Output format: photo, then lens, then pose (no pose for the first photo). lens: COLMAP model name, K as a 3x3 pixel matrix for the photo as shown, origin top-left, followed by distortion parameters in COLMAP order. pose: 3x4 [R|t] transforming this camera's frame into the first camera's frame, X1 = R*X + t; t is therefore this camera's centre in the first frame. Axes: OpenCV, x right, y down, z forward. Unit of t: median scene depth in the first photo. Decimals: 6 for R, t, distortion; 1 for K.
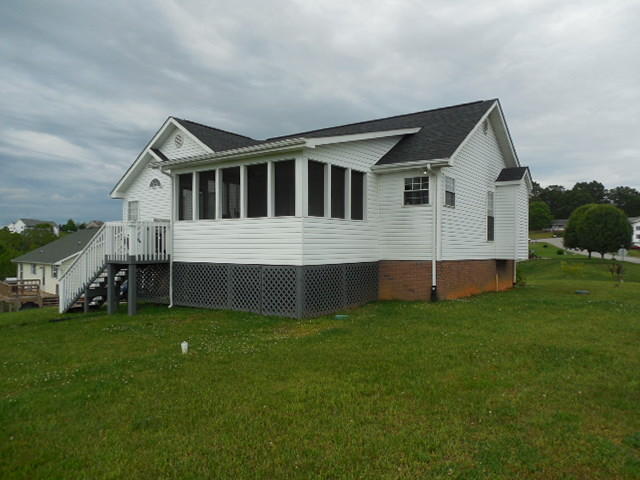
lens RADIAL K [[475.6, 0, 323.7], [0, 475.6, 217.6], [0, 0, 1]] dist [0.009027, -0.001123]
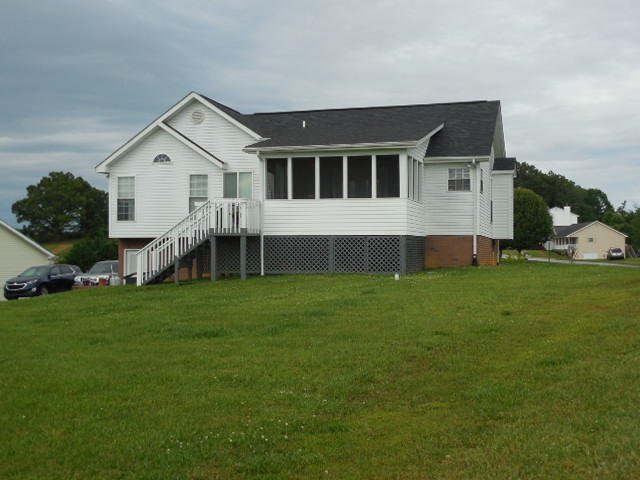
lens RADIAL K [[803.1, 0, 319.9], [0, 803.1, 240.3], [0, 0, 1]] dist [-0.016930, 0.000000]
pose [[0.948306, 0.004024, 0.317332, -0.806741], [-0.020110, 0.998672, 0.047430, 0.010202], [-0.316719, -0.051360, 0.947128, -0.871036]]
